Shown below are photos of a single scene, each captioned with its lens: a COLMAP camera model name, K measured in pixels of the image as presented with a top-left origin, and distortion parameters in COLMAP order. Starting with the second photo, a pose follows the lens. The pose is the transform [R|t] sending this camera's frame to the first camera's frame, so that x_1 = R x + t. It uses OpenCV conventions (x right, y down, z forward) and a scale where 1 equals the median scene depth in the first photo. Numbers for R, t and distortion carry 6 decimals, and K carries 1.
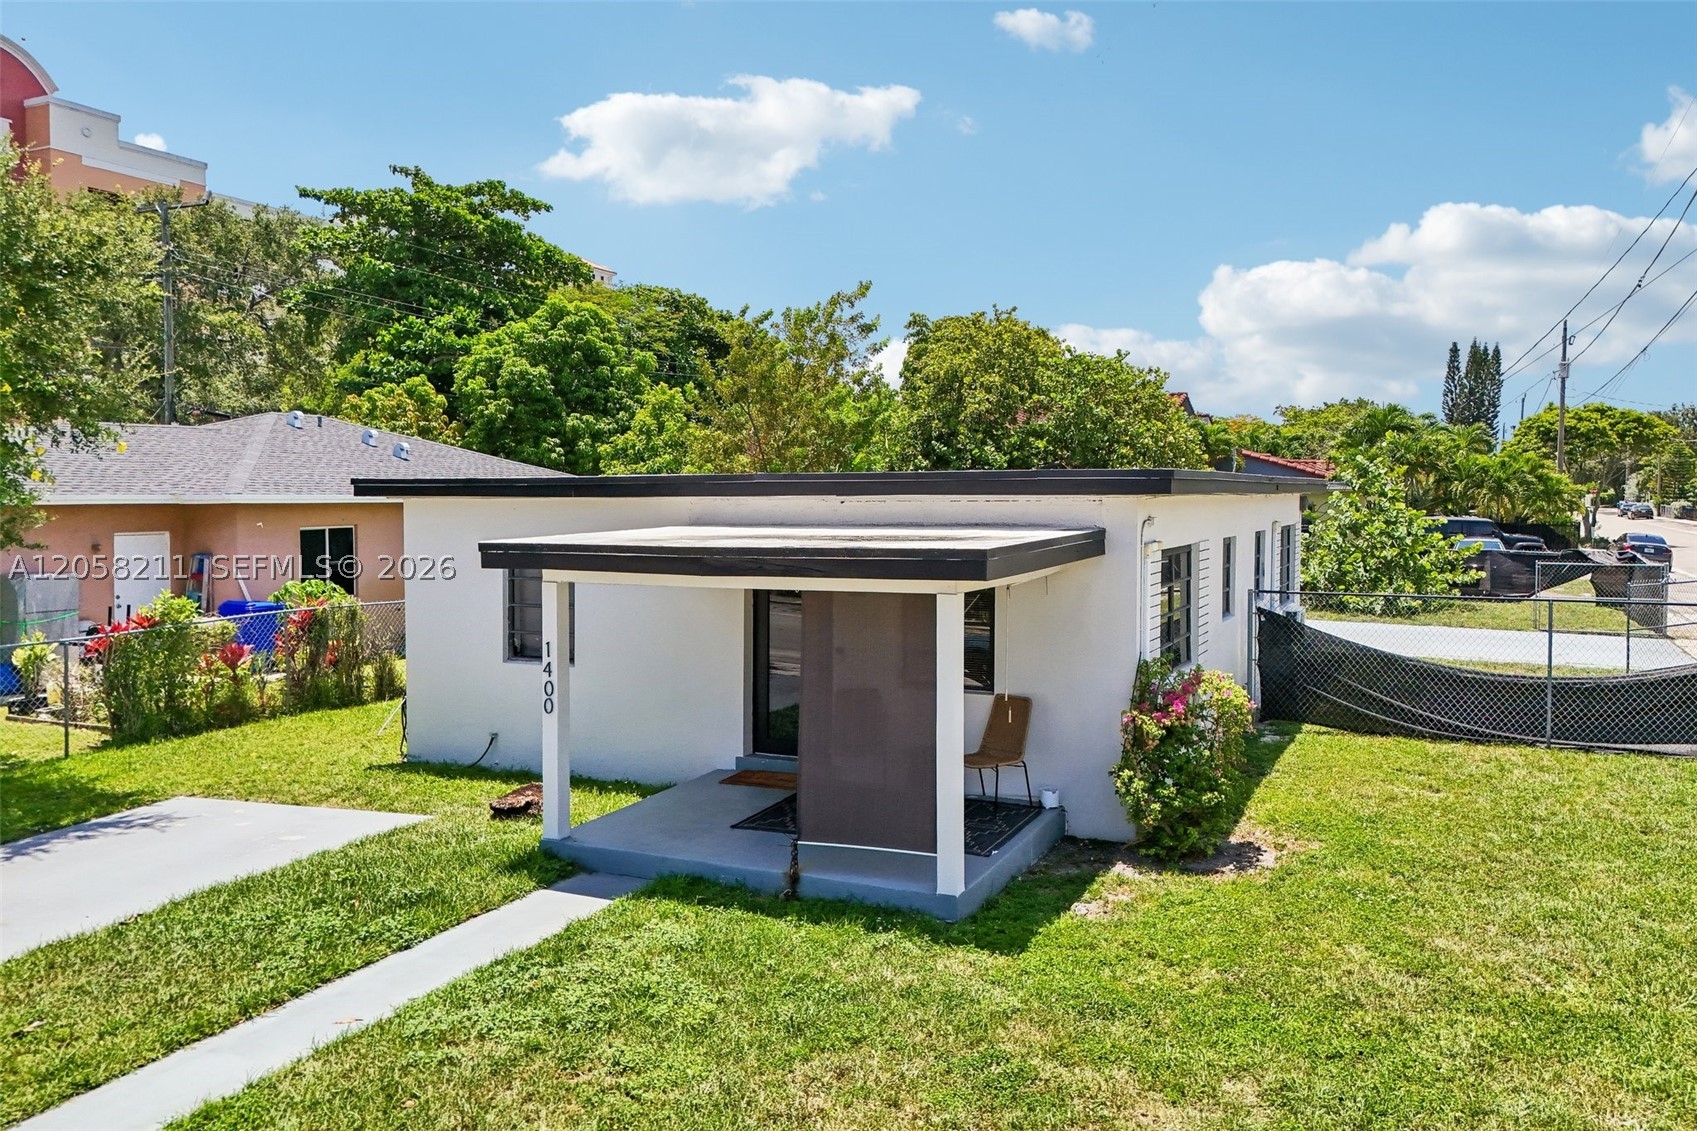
lens RADIAL K [[1279.0, 0, 843.9], [0, 1279.0, 487.2], [0, 0, 1]] dist [0.061435, -0.002273]
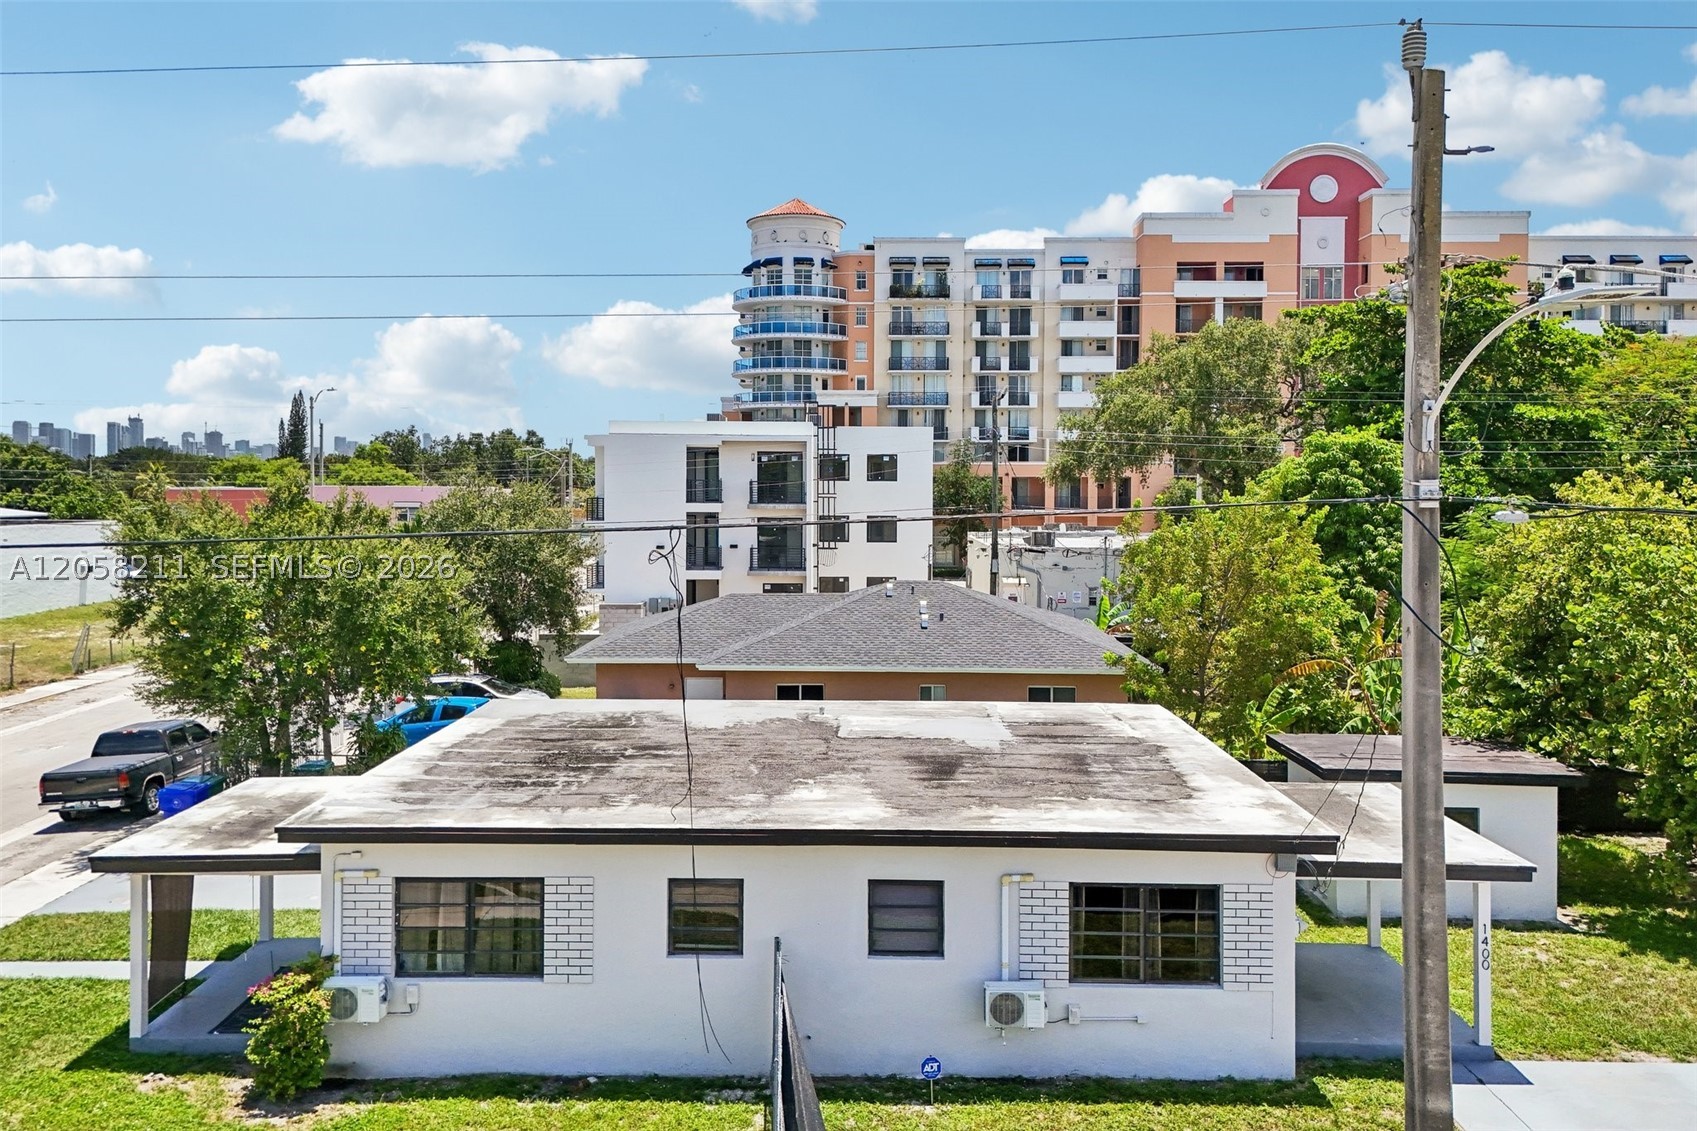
lens RADIAL K [[1279.1, 0, 839.8], [0, 1279.1, 499.2], [0, 0, 1]] dist [0.042304, -0.011246]
pose [[0.420294, 0.016620, -0.907236, 0.607646], [-0.001551, 0.999844, 0.017598, -0.136233], [0.907387, -0.005989, 0.420254, 0.314083]]
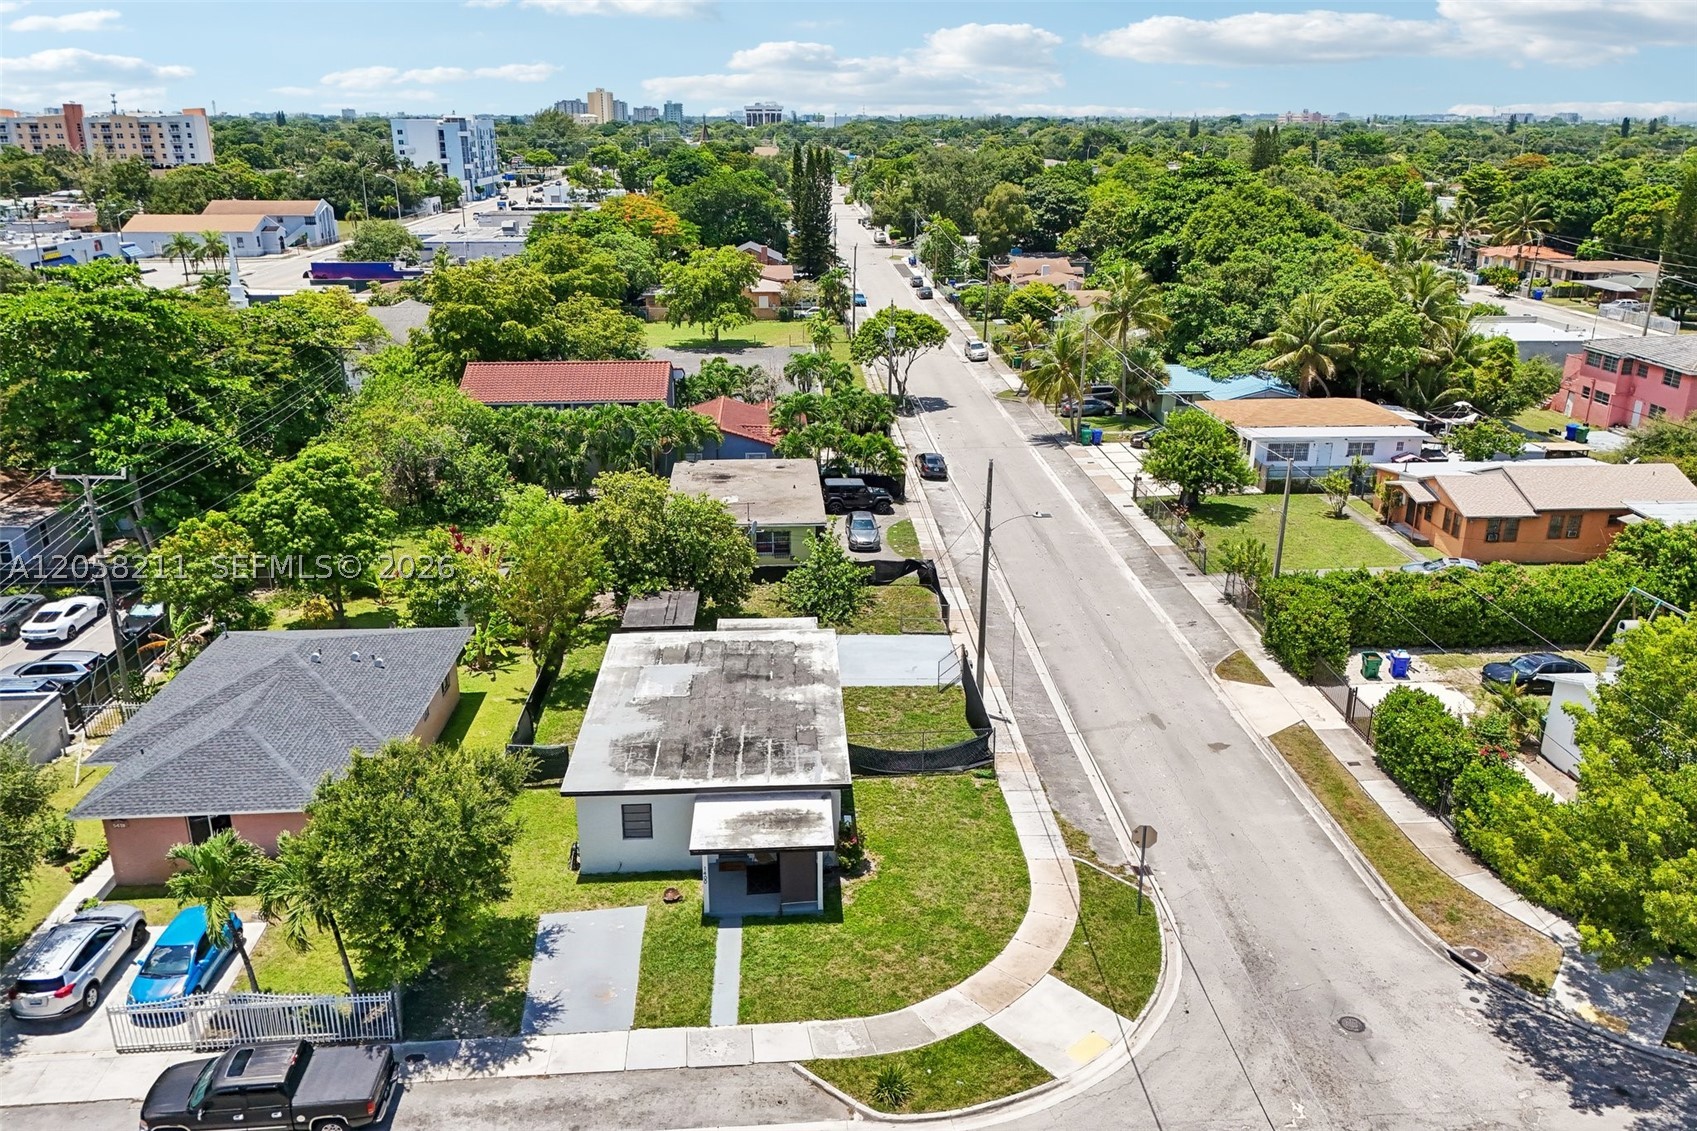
lens RADIAL K [[1252.5, 0, 854.4], [0, 1252.5, 562.8], [0, 0, 1]] dist [0.054604, -0.030698]
pose [[0.875359, -0.155922, 0.457641, -0.443304], [-0.006472, 0.942704, 0.333567, -0.619559], [-0.483430, -0.294953, 0.824195, -0.624346]]
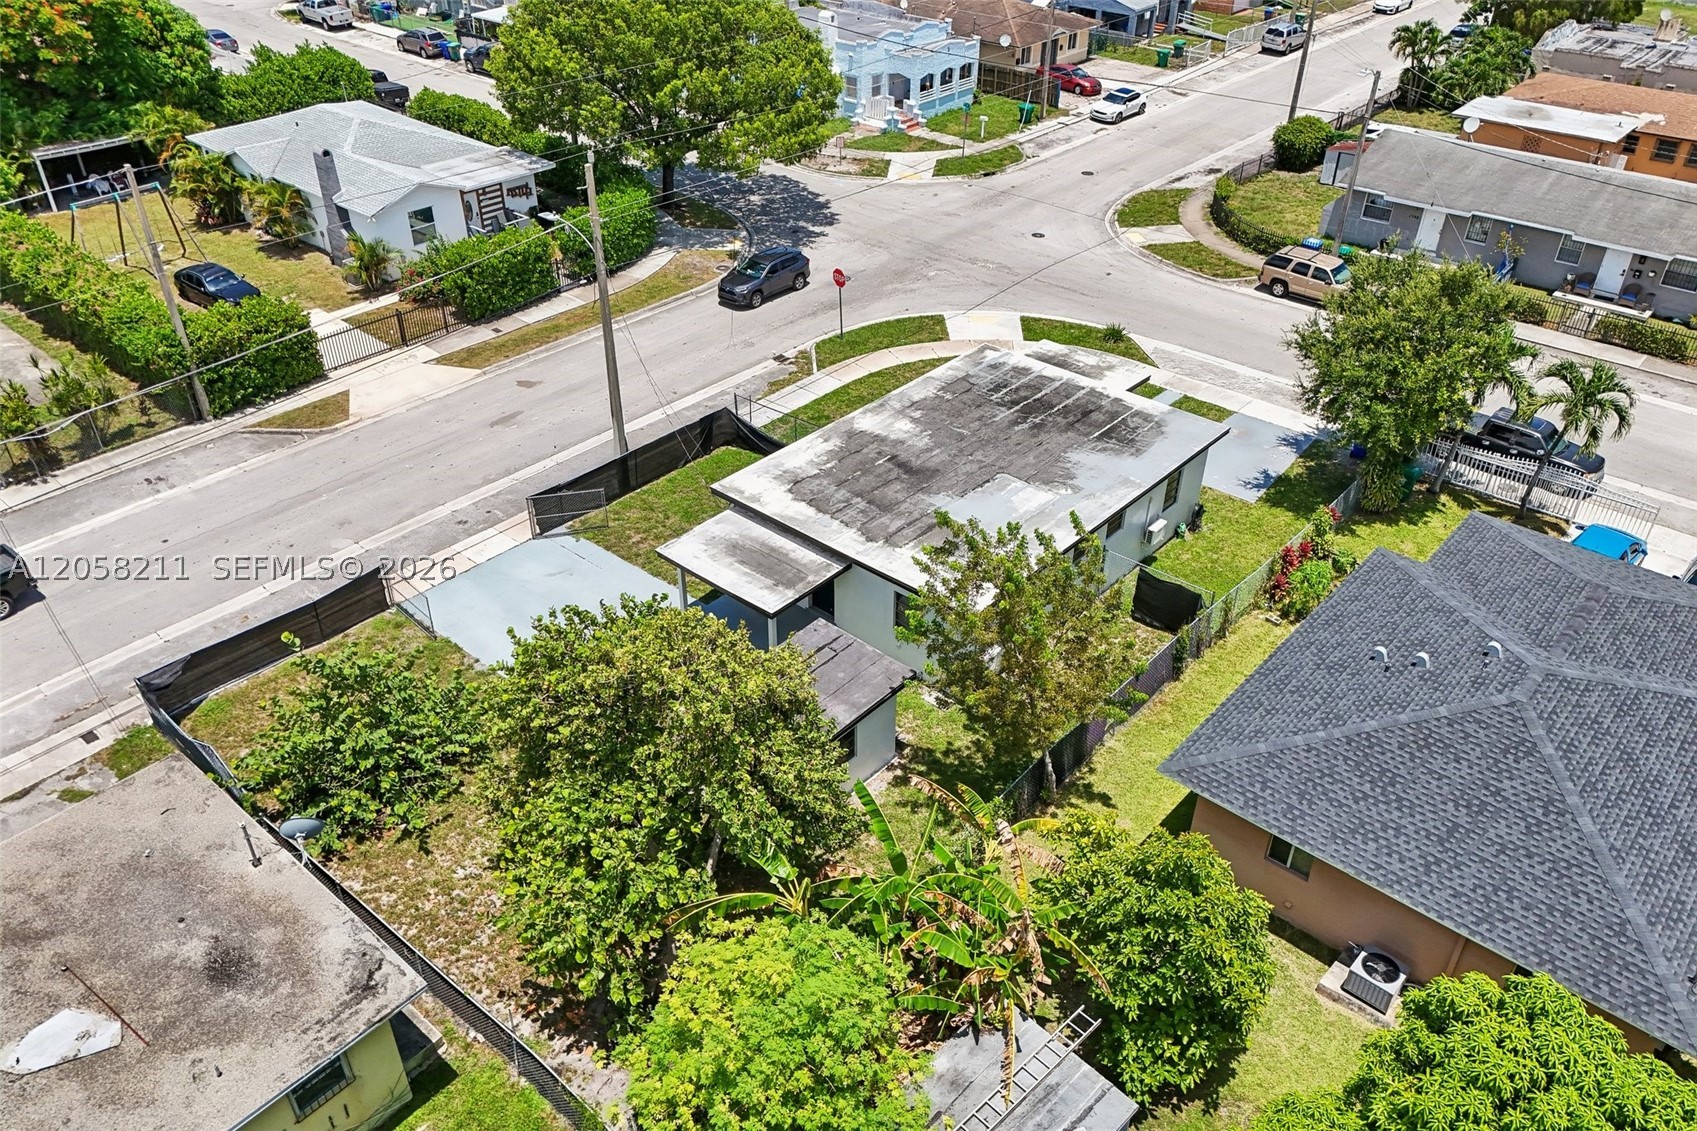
lens RADIAL K [[1252.5, 0, 854.4], [0, 1252.5, 562.8], [0, 0, 1]] dist [0.054604, -0.030698]
pose [[-0.962306, -0.160339, 0.219679, -0.112256], [-0.007926, 0.823925, 0.566643, -0.563452], [-0.271854, 0.543543, -0.794139, 1.532200]]
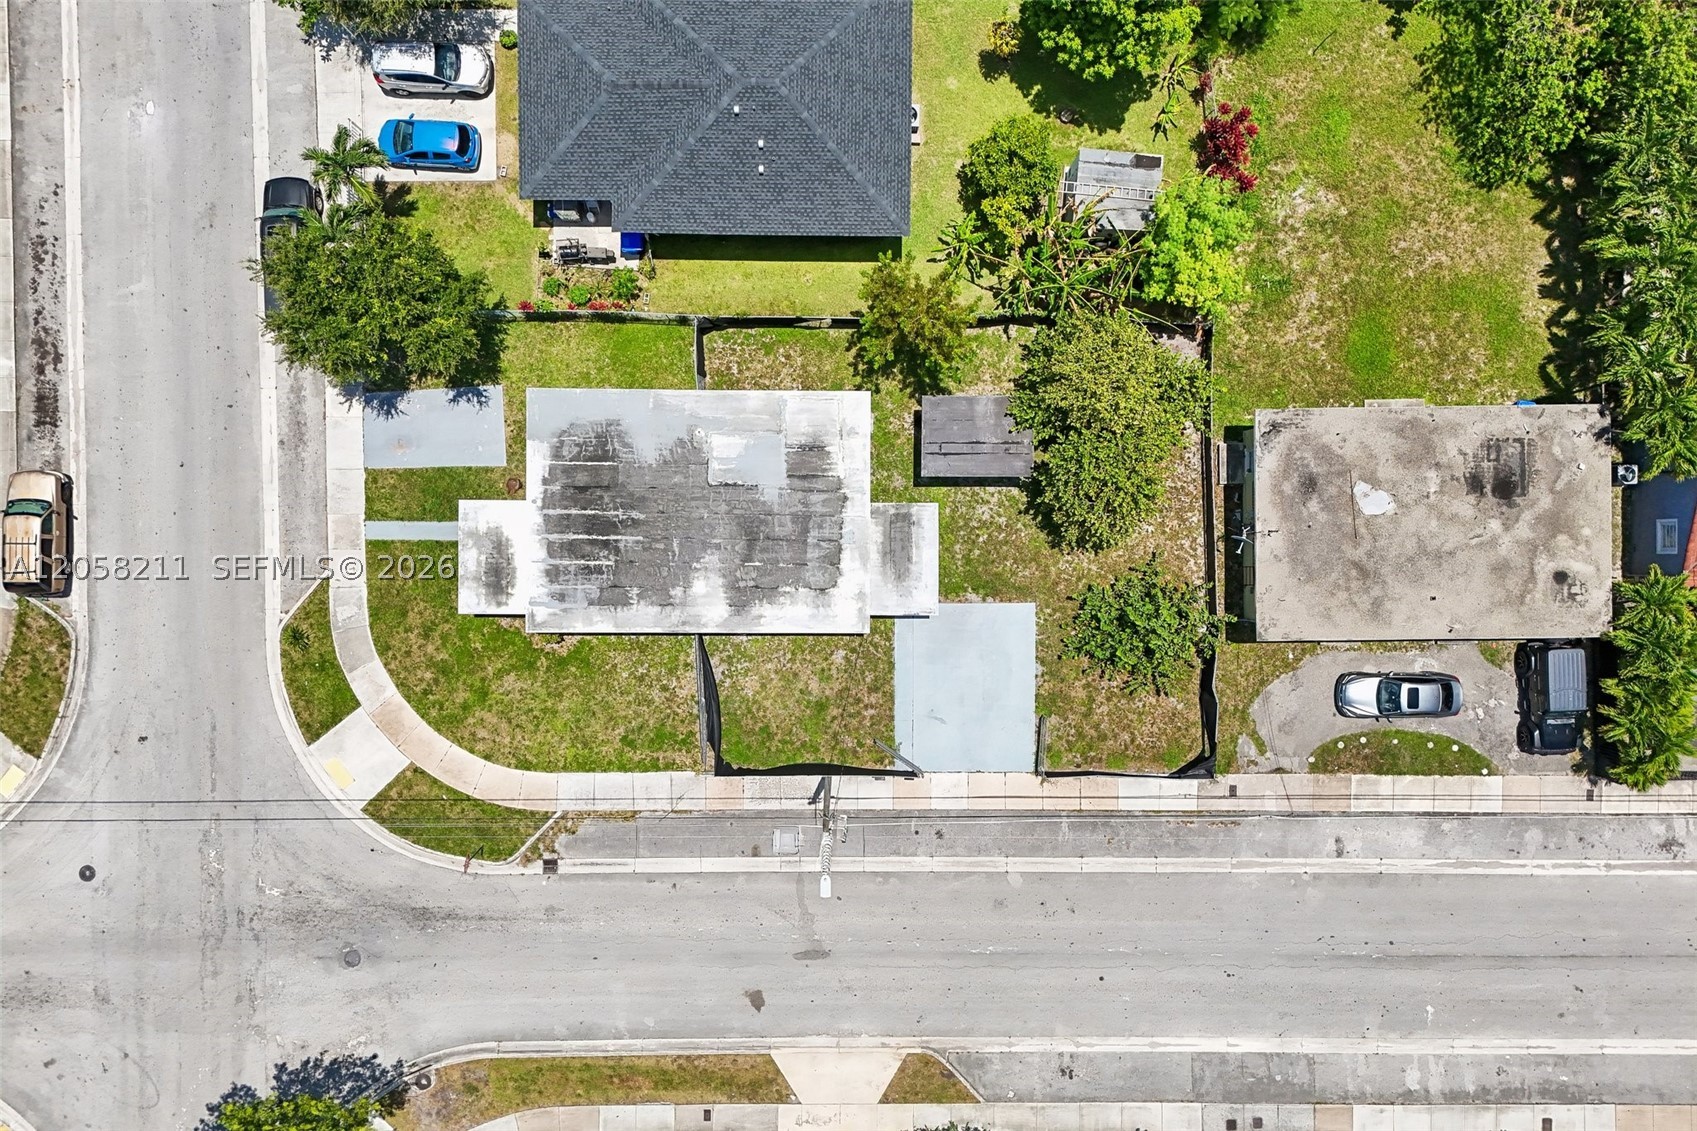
lens RADIAL K [[1252.5, 0, 854.4], [0, 1252.5, 562.8], [0, 0, 1]] dist [0.054604, -0.030698]
pose [[0.429003, 0.902981, 0.024104, 0.137135], [-0.012462, -0.020766, 0.999707, -1.451408], [0.903217, -0.429178, 0.002344, 0.696479]]
